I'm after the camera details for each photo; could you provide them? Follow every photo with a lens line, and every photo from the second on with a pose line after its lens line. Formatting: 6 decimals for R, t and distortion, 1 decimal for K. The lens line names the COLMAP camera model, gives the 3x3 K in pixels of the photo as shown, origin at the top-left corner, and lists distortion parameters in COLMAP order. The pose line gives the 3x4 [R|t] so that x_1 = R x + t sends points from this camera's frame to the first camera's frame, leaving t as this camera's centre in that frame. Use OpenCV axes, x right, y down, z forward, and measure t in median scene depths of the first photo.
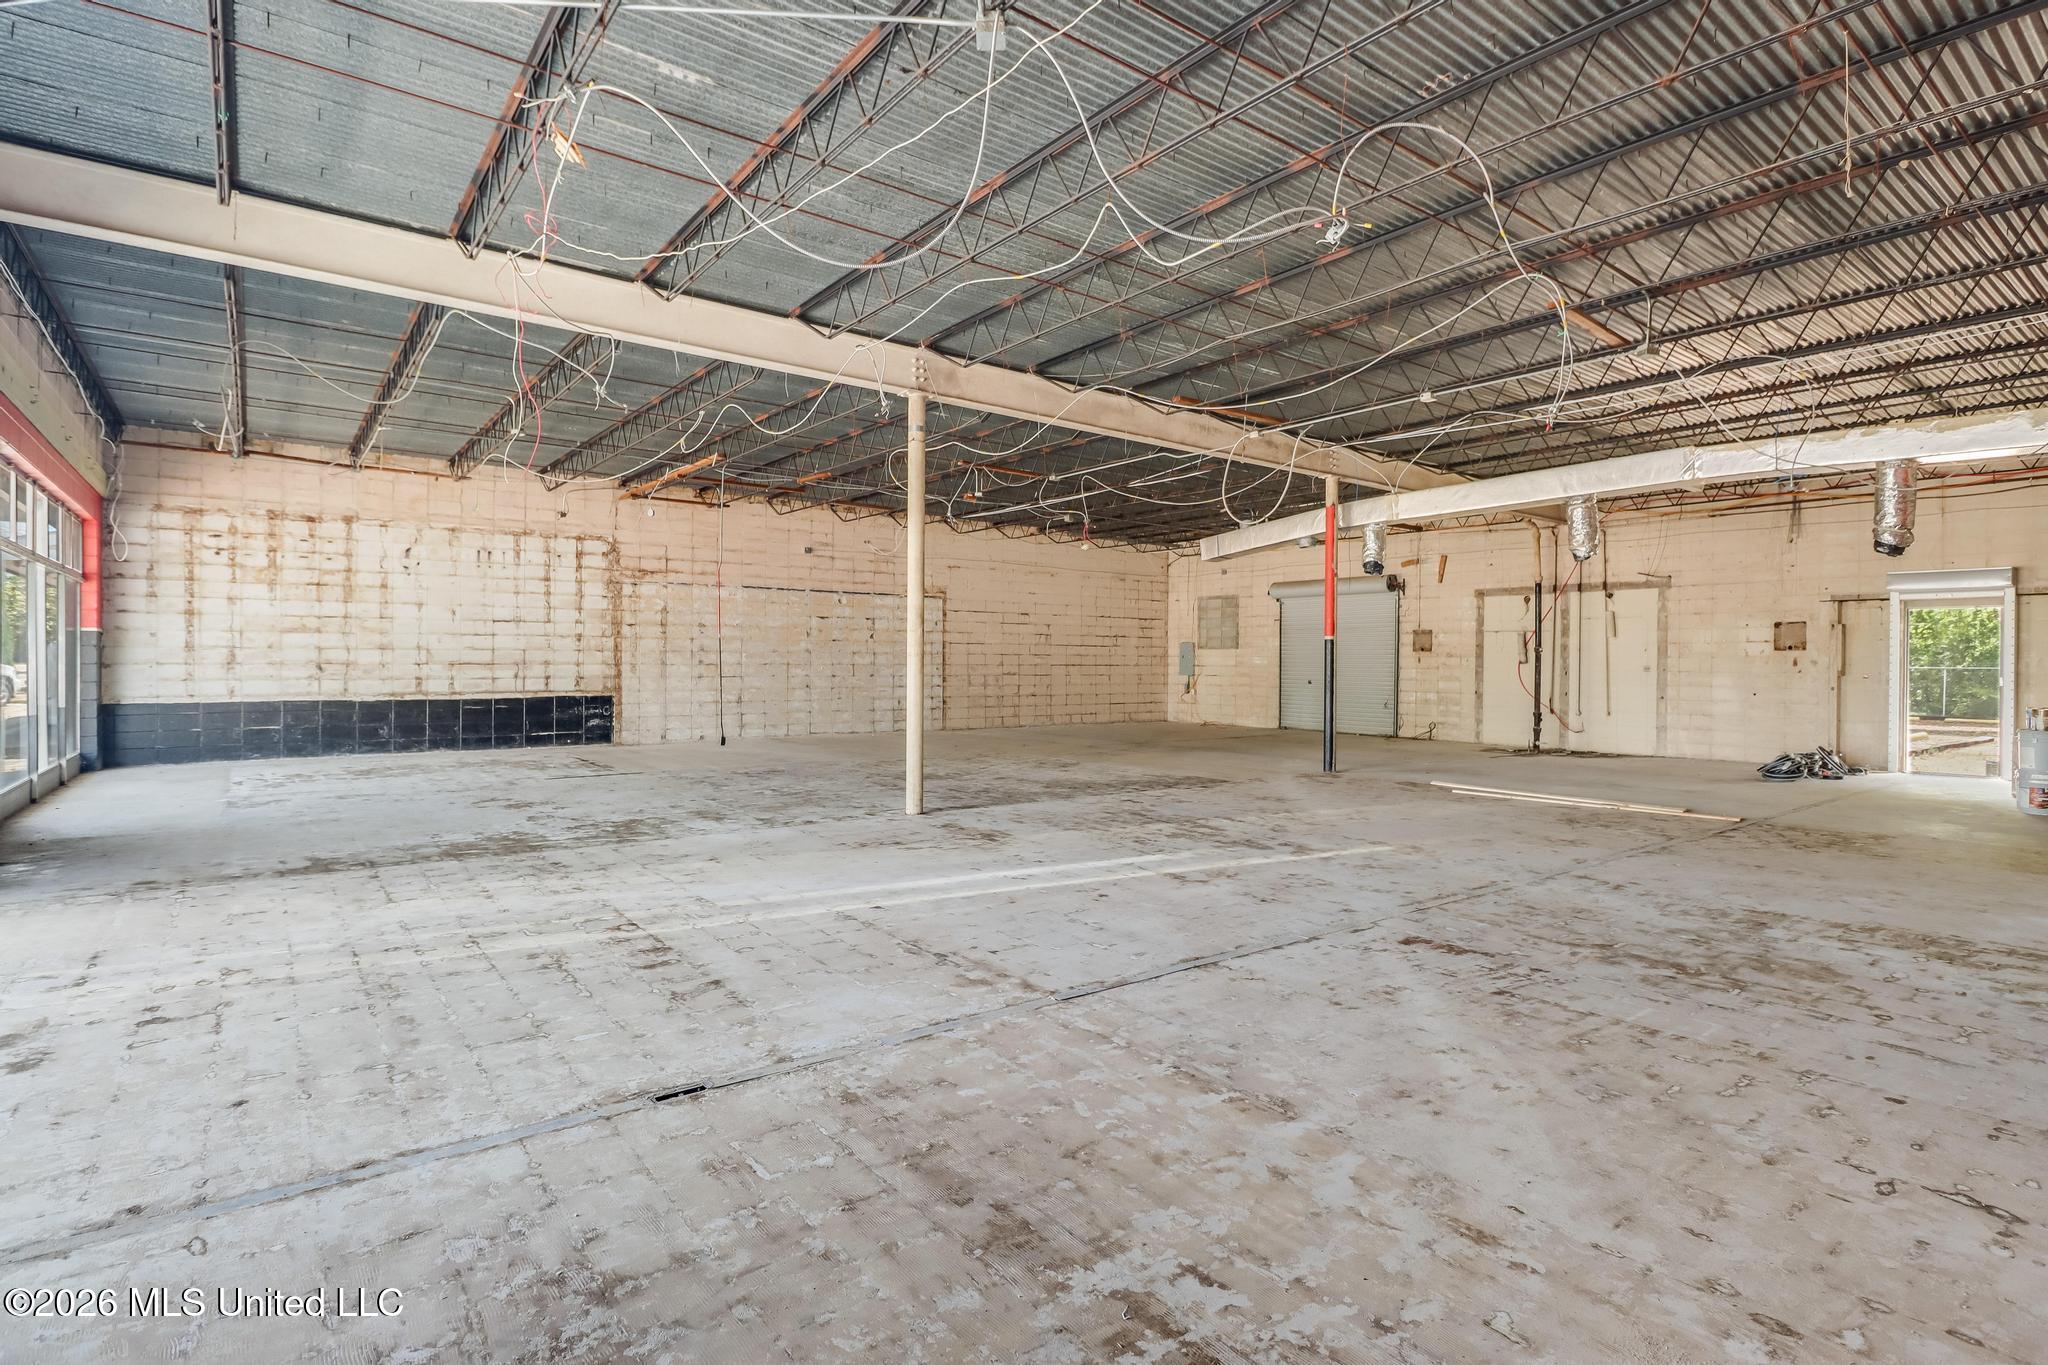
lens RADIAL K [[1008.2, 0, 1020.6], [0, 1008.2, 665.5], [0, 0, 1]] dist [0.002488, -0.015621]
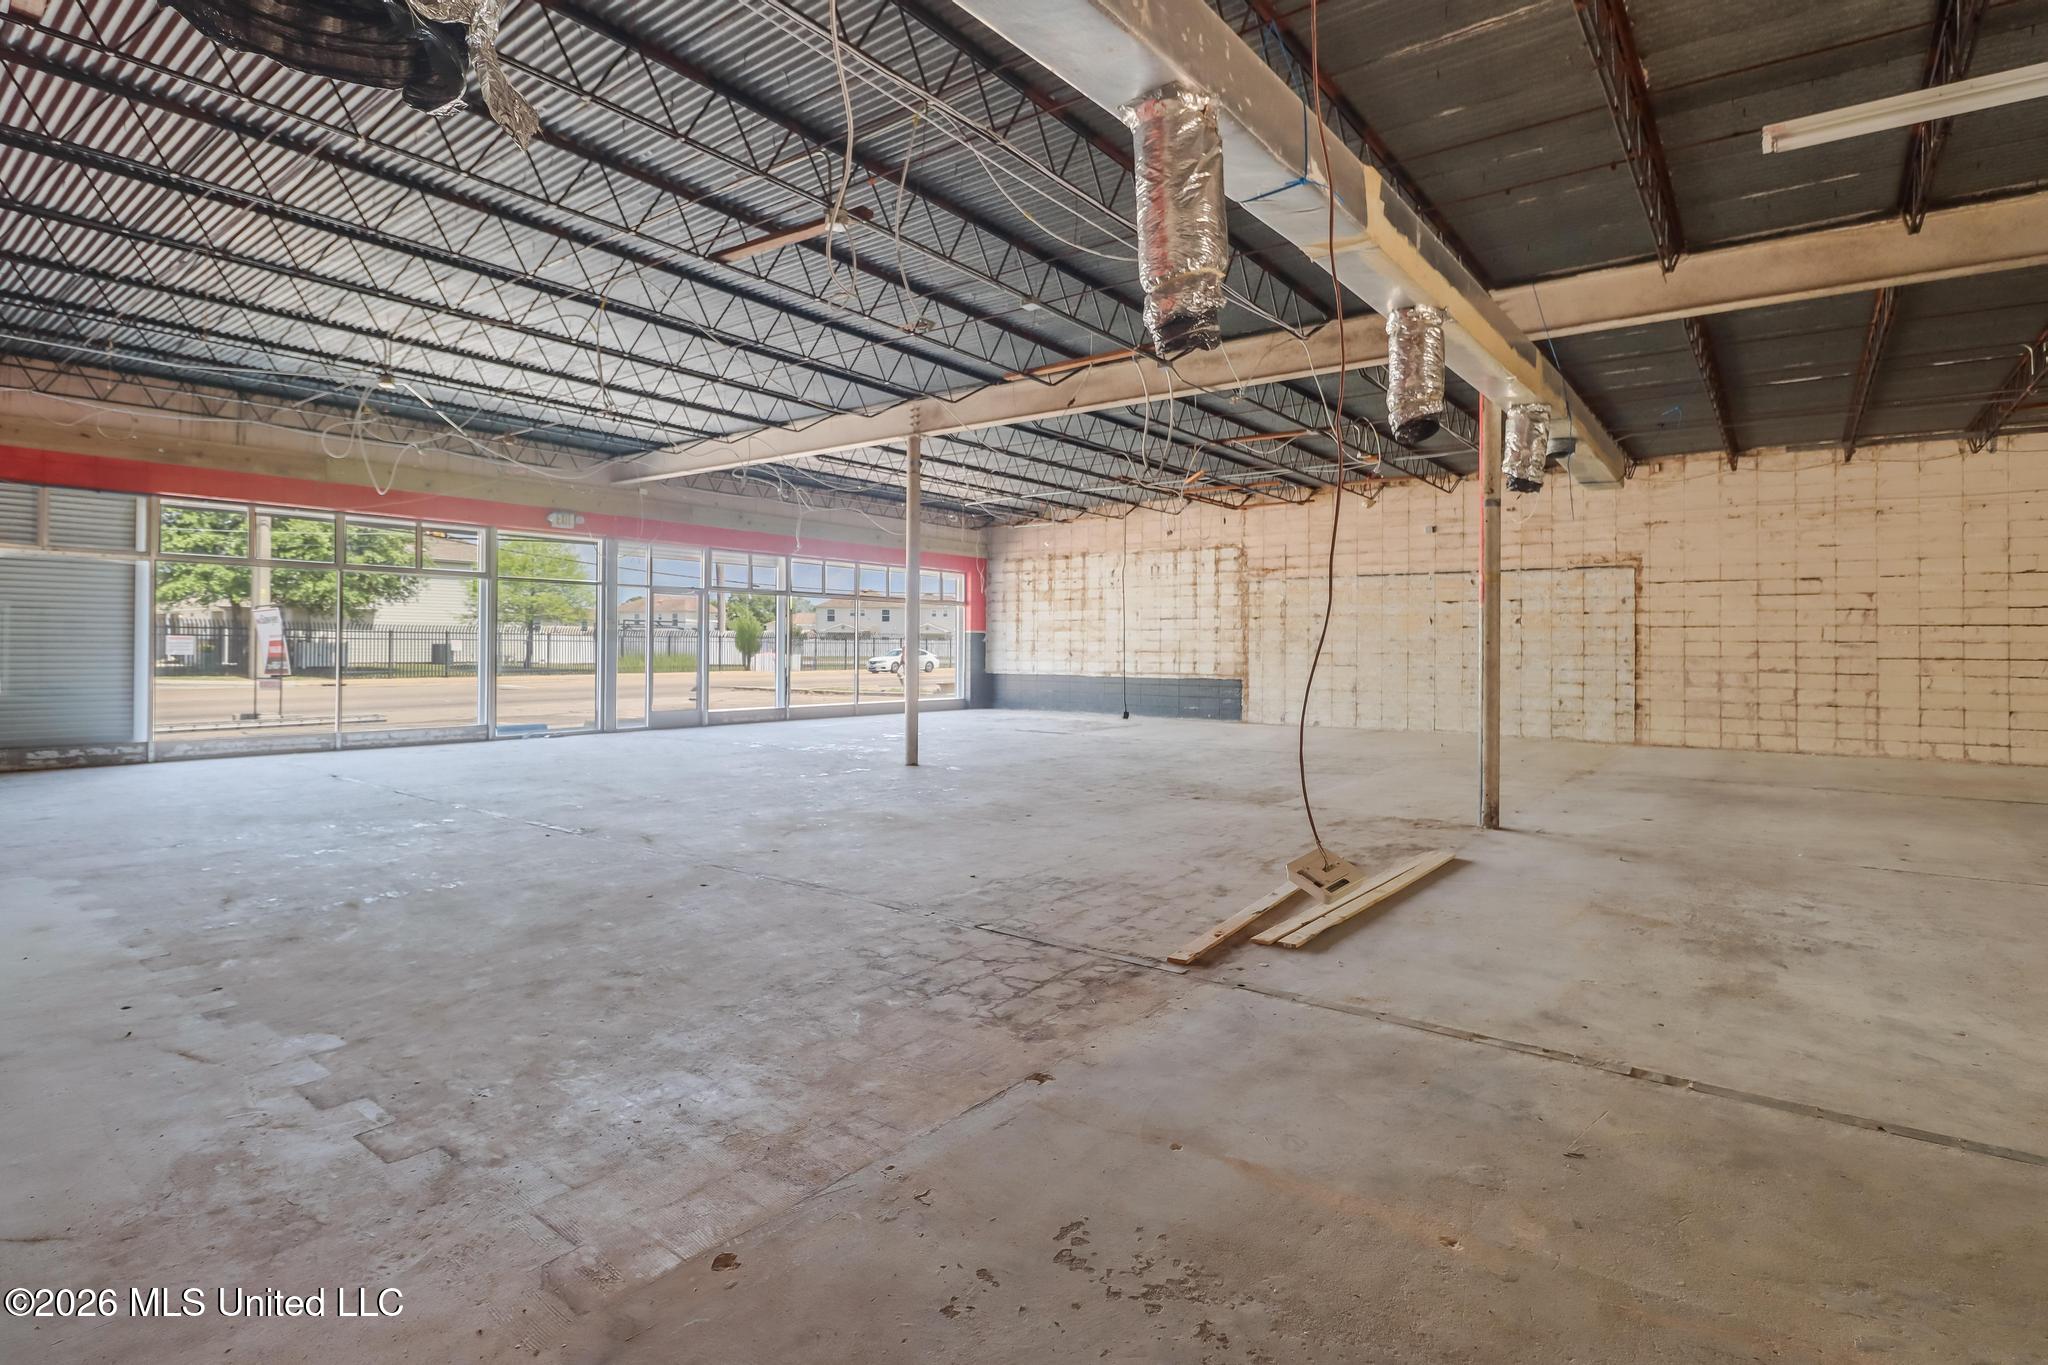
lens RADIAL K [[1008.2, 0, 1020.6], [0, 1008.2, 665.5], [0, 0, 1]] dist [0.002488, -0.015621]
pose [[0.252213, 0.017350, -0.967516, 0.645447], [-0.006904, 0.999846, 0.016130, -0.003252], [0.967647, 0.002611, 0.252294, 0.451951]]
